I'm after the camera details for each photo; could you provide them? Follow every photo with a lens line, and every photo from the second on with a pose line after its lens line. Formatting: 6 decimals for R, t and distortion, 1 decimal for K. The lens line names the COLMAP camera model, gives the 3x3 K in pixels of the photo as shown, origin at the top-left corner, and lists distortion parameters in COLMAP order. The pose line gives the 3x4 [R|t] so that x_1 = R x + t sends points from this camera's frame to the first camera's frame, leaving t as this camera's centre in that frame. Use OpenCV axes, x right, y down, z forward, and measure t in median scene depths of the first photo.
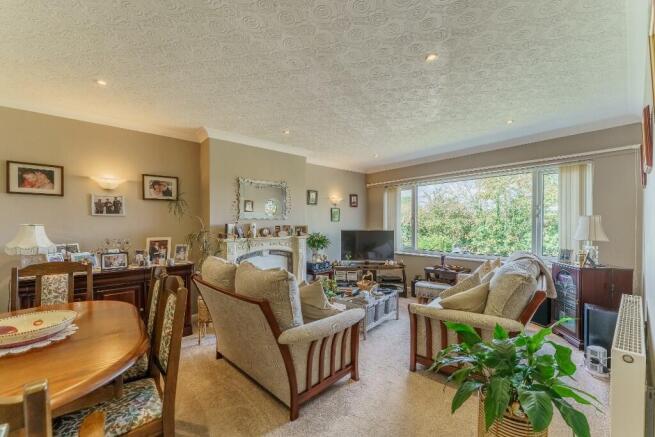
lens RADIAL K [[274.8, 0, 328.0], [0, 274.8, 229.2], [0, 0, 1]] dist [-0.000322, -0.000026]
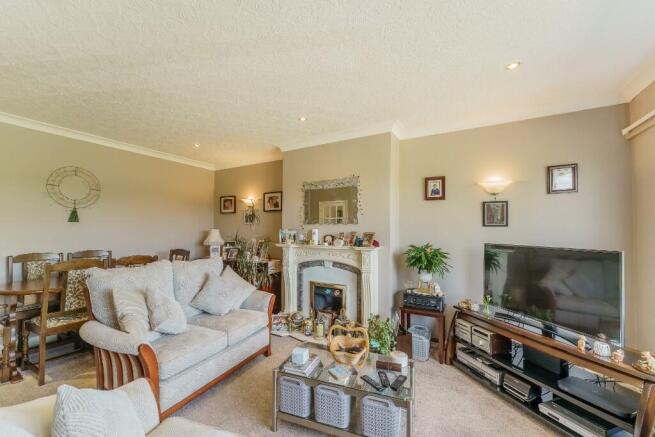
lens RADIAL K [[265.7, 0, 326.9], [0, 265.7, 221.0], [0, 0, 1]] dist [0.002458, 0.000500]
pose [[0.292419, -0.009804, -0.956240, 0.614142], [-0.012674, 0.999820, -0.014127, -0.039372], [0.956206, 0.016250, 0.292242, 0.802808]]
